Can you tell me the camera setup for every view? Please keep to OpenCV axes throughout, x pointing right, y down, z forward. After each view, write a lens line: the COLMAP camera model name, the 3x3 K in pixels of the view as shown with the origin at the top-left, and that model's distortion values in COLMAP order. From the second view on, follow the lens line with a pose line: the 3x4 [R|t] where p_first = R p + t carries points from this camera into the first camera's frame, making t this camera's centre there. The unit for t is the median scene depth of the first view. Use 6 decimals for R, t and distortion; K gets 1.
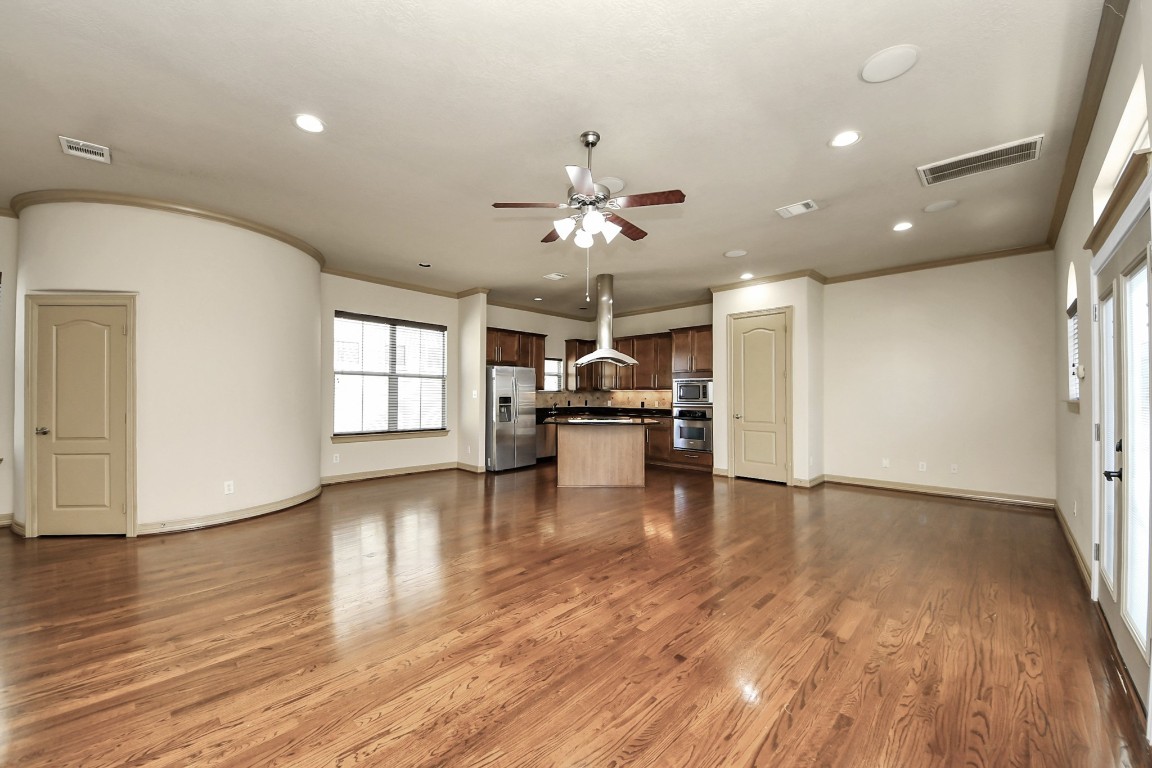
lens RADIAL K [[440.8, 0, 551.3], [0, 440.8, 392.1], [0, 0, 1]] dist [0.010018, -0.000112]
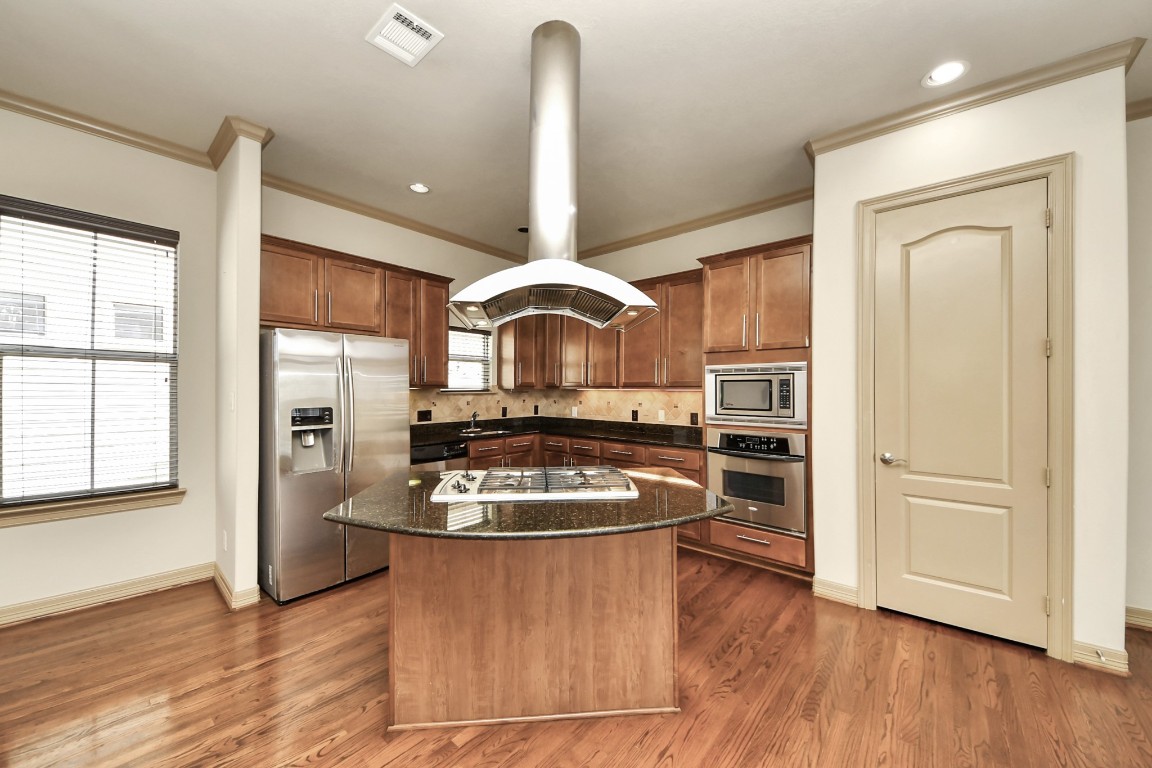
lens RADIAL K [[428.0, 0, 556.4], [0, 428.0, 386.3], [0, 0, 1]] dist [-0.025503, -0.000408]
pose [[0.998184, 0.002006, 0.060210, 0.097047], [-0.001832, 0.999994, -0.002946, -0.007064], [-0.060215, 0.002830, 0.998181, 0.592384]]
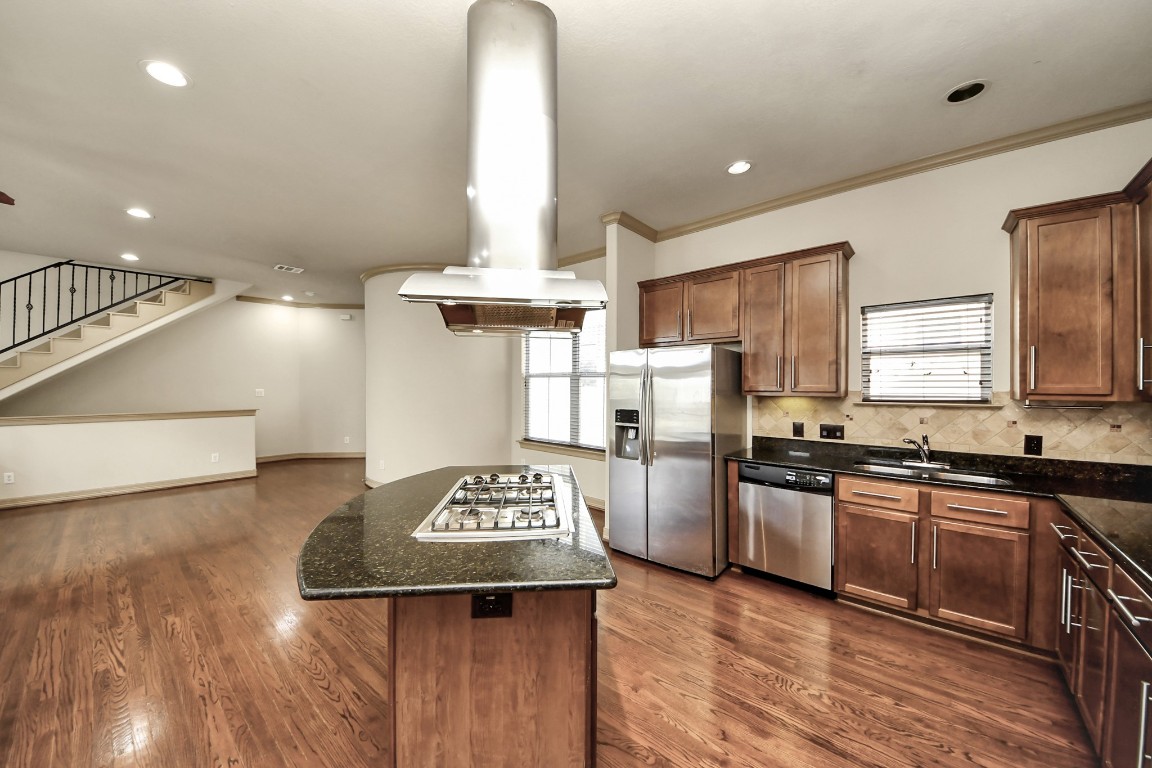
lens RADIAL K [[408.3, 0, 572.0], [0, 408.3, 390.4], [0, 0, 1]] dist [0.044964, -0.020479]
pose [[0.093403, 0.004907, -0.995616, 0.371047], [-0.000578, 0.999988, 0.004874, -0.014042], [0.995628, 0.000120, 0.093405, 0.883888]]
